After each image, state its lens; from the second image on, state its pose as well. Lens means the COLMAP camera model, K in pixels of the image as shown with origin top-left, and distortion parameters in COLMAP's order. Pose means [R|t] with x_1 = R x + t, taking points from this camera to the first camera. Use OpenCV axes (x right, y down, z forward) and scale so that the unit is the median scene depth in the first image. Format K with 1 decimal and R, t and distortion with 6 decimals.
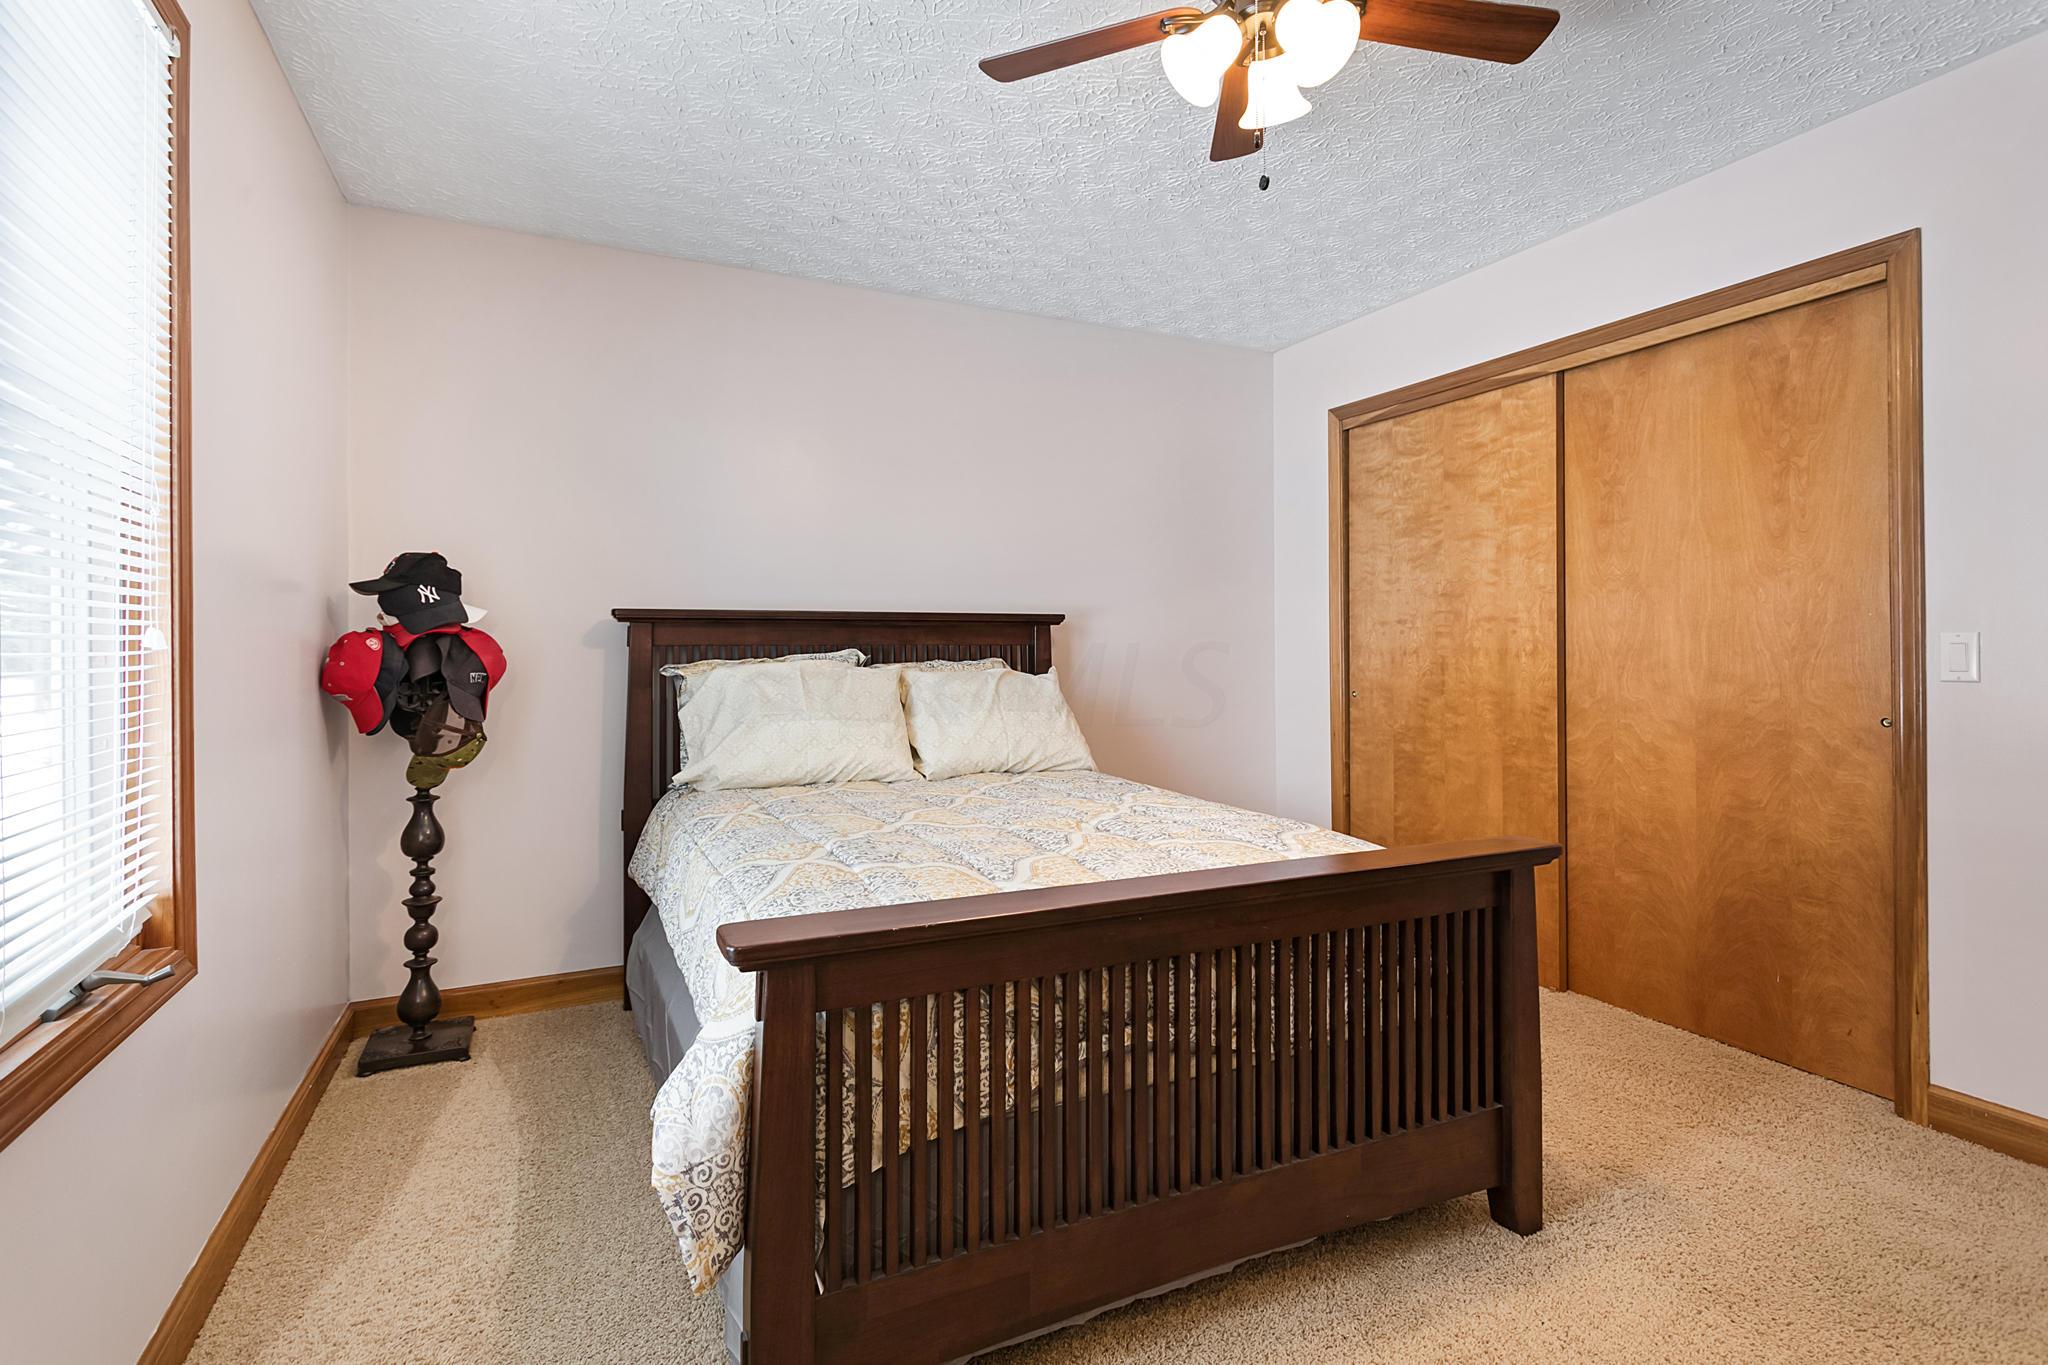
lens RADIAL K [[975.6, 0, 1037.1], [0, 975.6, 644.8], [0, 0, 1]] dist [-0.000244, 0.000735]
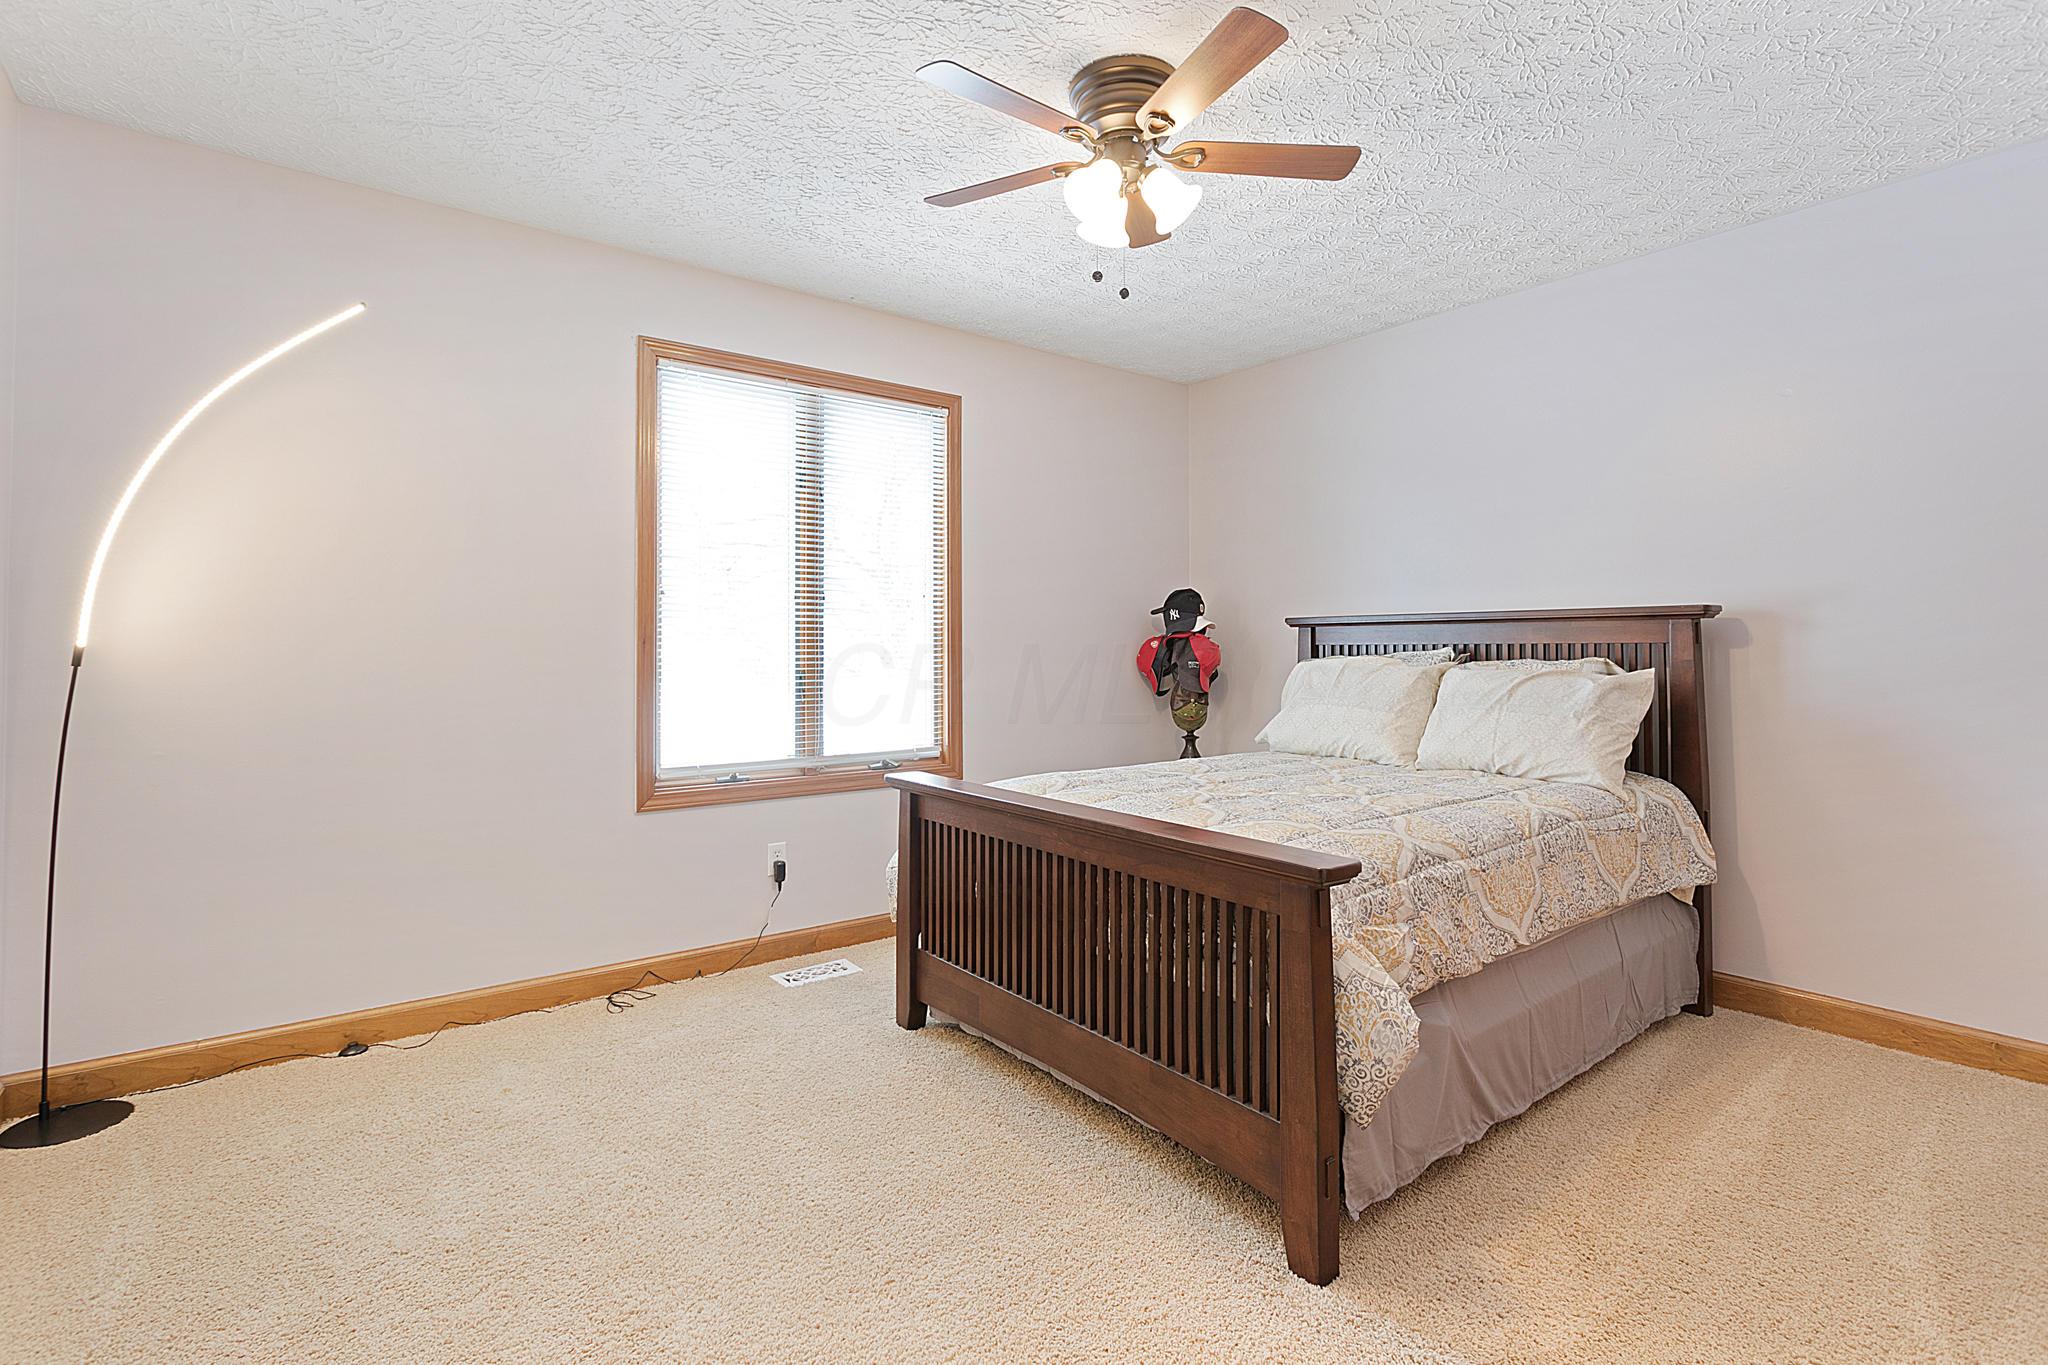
lens RADIAL K [[975.6, 0, 1025.1], [0, 975.6, 670.3], [0, 0, 1]] dist [-0.000244, 0.000735]
pose [[0.194535, 0.023298, -0.980619, 1.003332], [0.002715, 0.999701, 0.024290, 0.002999], [0.980892, -0.007388, 0.194414, 0.424891]]
